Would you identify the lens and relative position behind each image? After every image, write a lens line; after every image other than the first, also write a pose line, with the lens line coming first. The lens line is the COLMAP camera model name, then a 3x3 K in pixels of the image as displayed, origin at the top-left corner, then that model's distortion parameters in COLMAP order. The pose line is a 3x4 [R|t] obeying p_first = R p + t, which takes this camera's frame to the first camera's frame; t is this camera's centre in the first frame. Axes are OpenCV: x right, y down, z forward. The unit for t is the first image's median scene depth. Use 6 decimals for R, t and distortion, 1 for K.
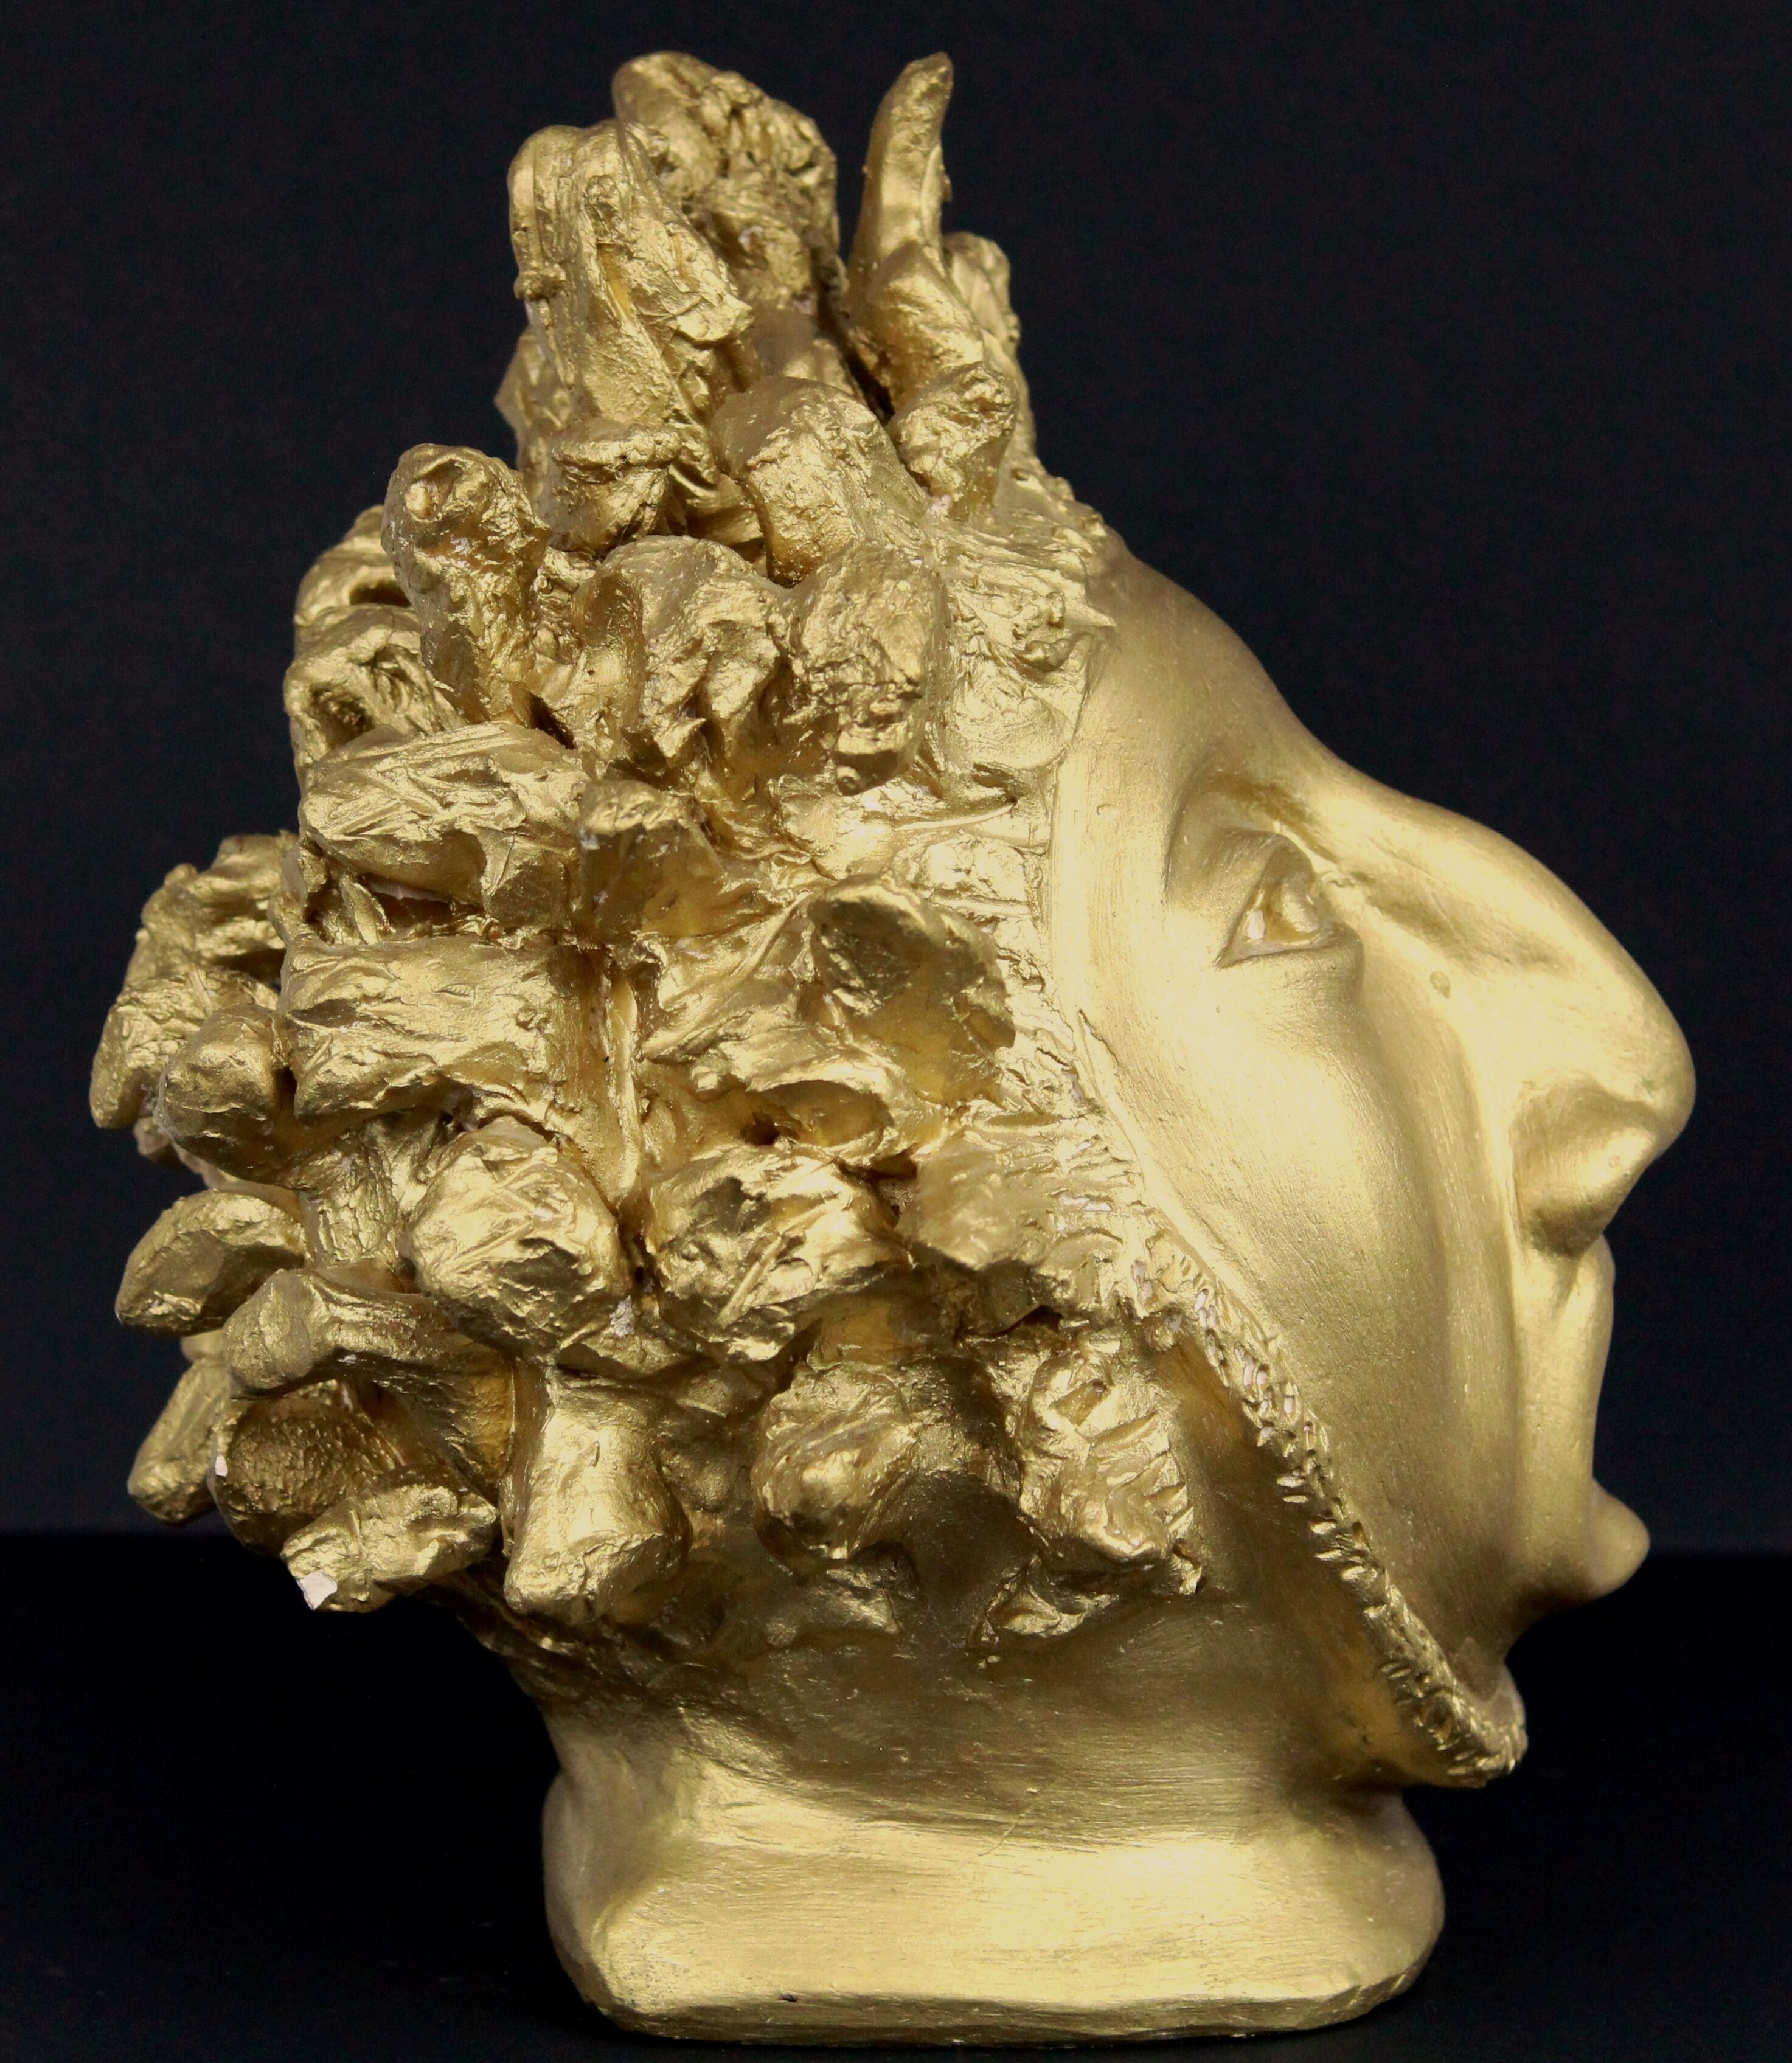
lens RADIAL K [[5375.1, 0, 895.9], [0, 5375.1, 1030.0], [0, 0, 1]] dist [-0.019124, 0.000000]
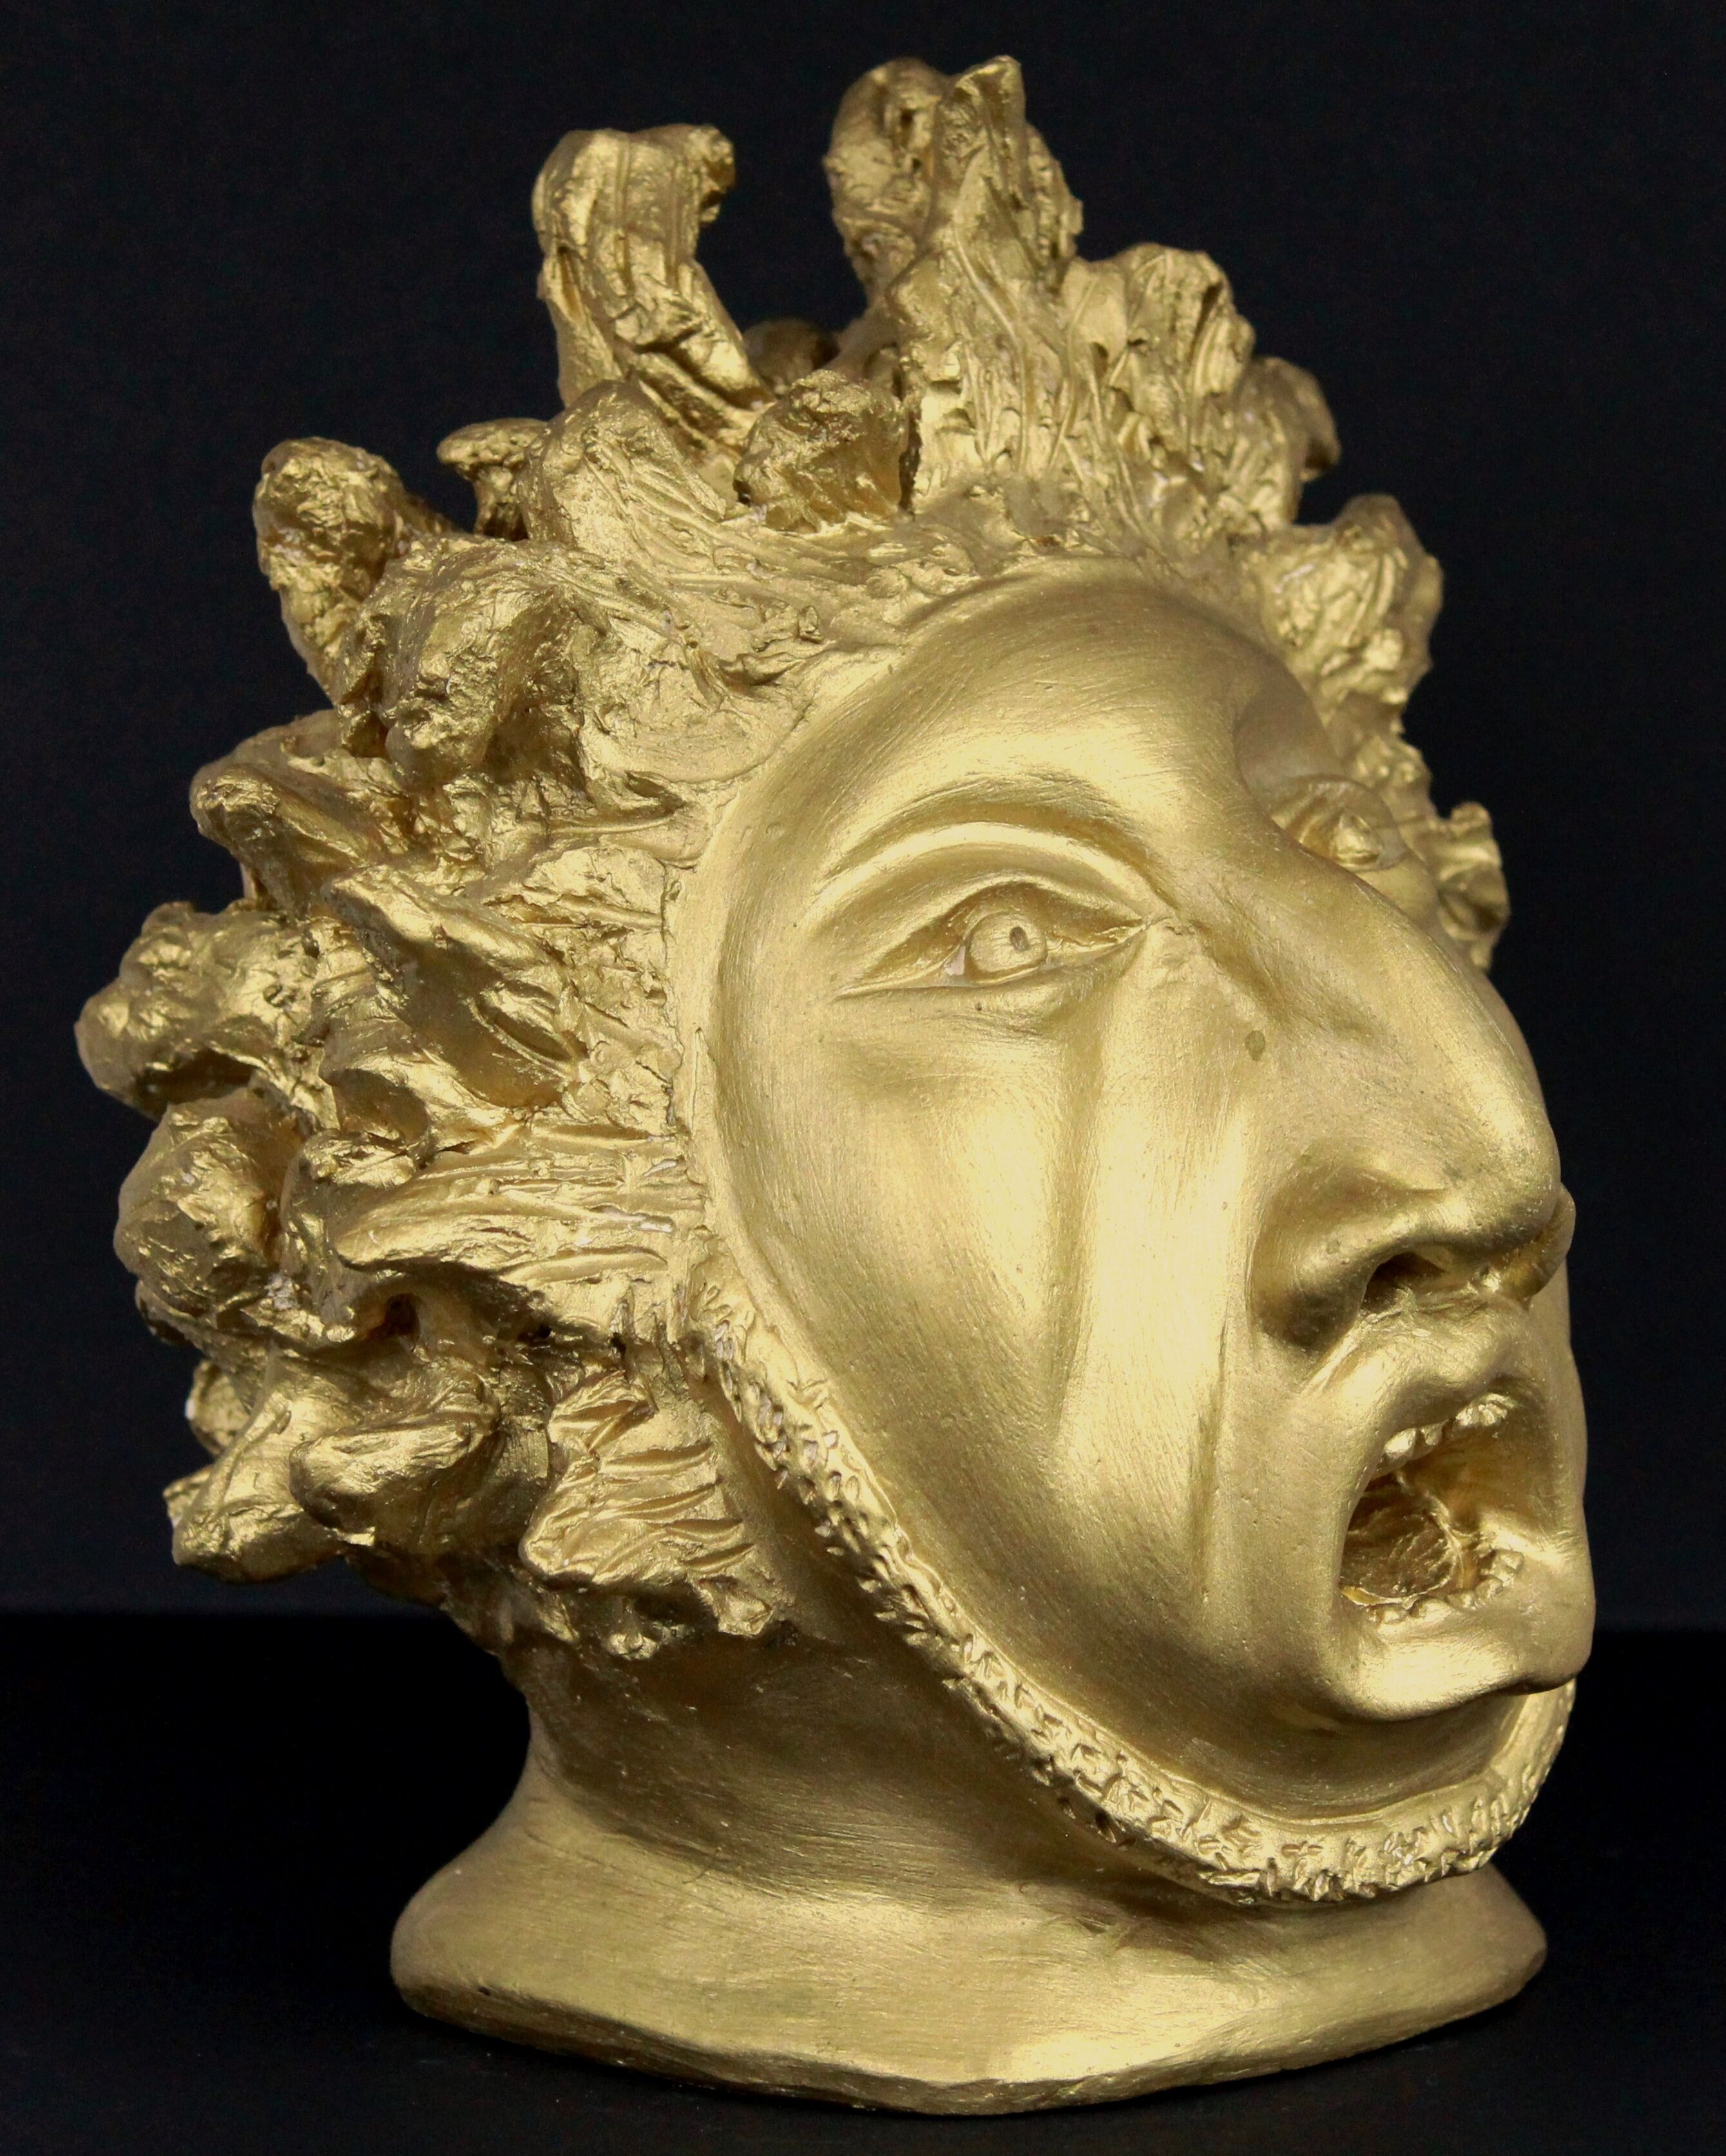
lens RADIAL K [[5599.6, 0, 862.9], [0, 5599.6, 1079.4], [0, 0, 1]] dist [-0.029489, 0.000000]
pose [[0.861627, 0.085327, -0.500319, 0.570667], [-0.086771, 0.996019, 0.020433, -0.017857], [0.500070, 0.025808, 0.865600, 0.129298]]
